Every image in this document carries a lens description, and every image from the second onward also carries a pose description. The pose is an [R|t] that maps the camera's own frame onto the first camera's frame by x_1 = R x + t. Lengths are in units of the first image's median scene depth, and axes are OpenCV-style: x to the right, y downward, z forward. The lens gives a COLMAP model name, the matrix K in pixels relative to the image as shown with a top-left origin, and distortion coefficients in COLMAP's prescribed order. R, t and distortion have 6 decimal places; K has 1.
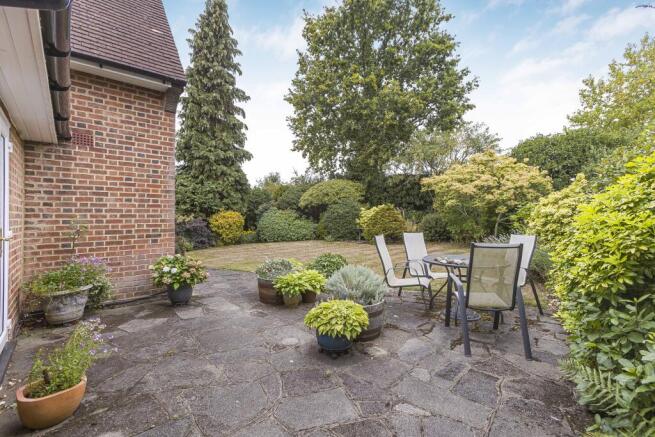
lens RADIAL K [[307.2, 0, 325.8], [0, 307.2, 219.0], [0, 0, 1]] dist [0.011347, 0.001305]
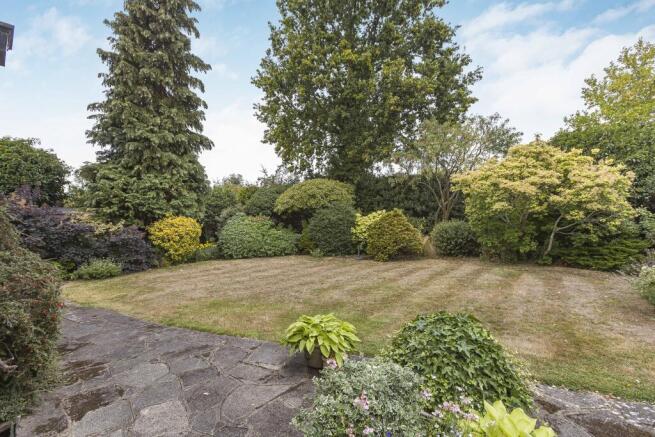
lens RADIAL K [[307.2, 0, 330.2], [0, 307.2, 218.2], [0, 0, 1]] dist [0.011347, 0.001305]
pose [[0.986703, 0.004747, 0.162464, -0.079174], [0.000159, 0.999545, -0.030173, -0.000720], [-0.162533, 0.029798, 0.986253, 0.220339]]
